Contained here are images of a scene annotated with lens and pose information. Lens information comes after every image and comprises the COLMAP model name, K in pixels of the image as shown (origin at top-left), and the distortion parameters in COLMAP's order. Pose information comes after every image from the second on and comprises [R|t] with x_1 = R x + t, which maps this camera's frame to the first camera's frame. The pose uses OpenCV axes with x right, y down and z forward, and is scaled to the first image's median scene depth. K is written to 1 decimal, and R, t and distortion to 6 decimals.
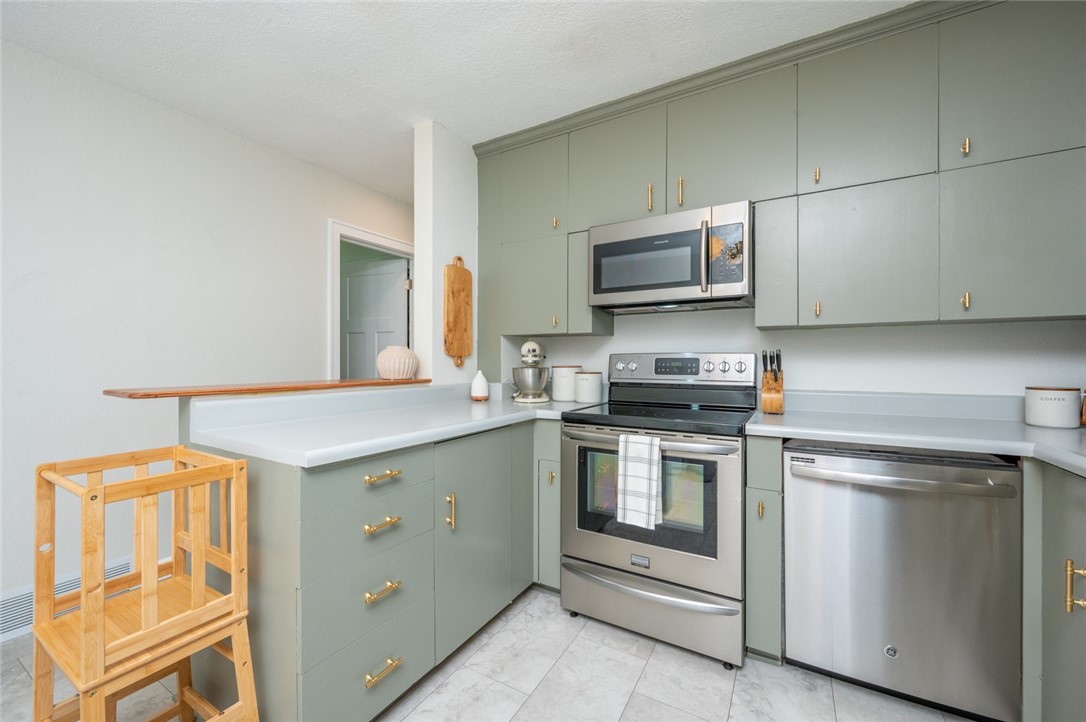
lens RADIAL K [[427.6, 0, 543.0], [0, 427.6, 361.0], [0, 0, 1]] dist [-0.000162, -0.000160]
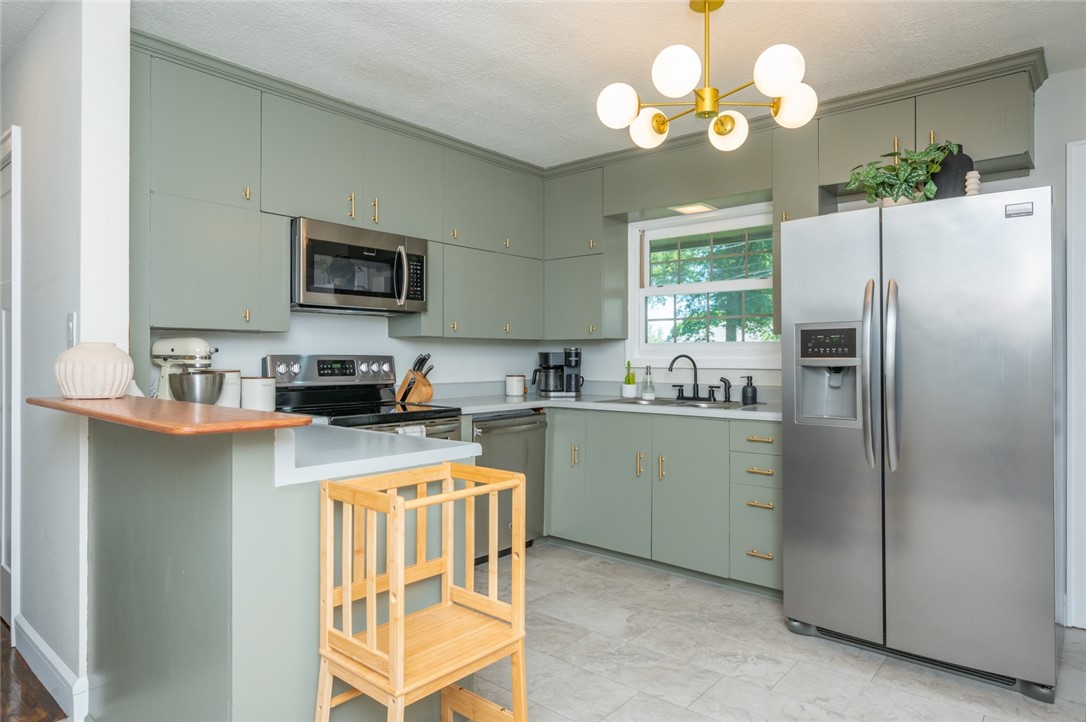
lens RADIAL K [[645.3, 0, 546.0], [0, 645.3, 356.8], [0, 0, 1]] dist [-0.001277, -0.000146]
pose [[0.179275, -0.000876, 0.983799, -1.328894], [-0.000799, 0.999999, 0.001036, -0.019269], [-0.983799, -0.000971, 0.179275, 0.277993]]
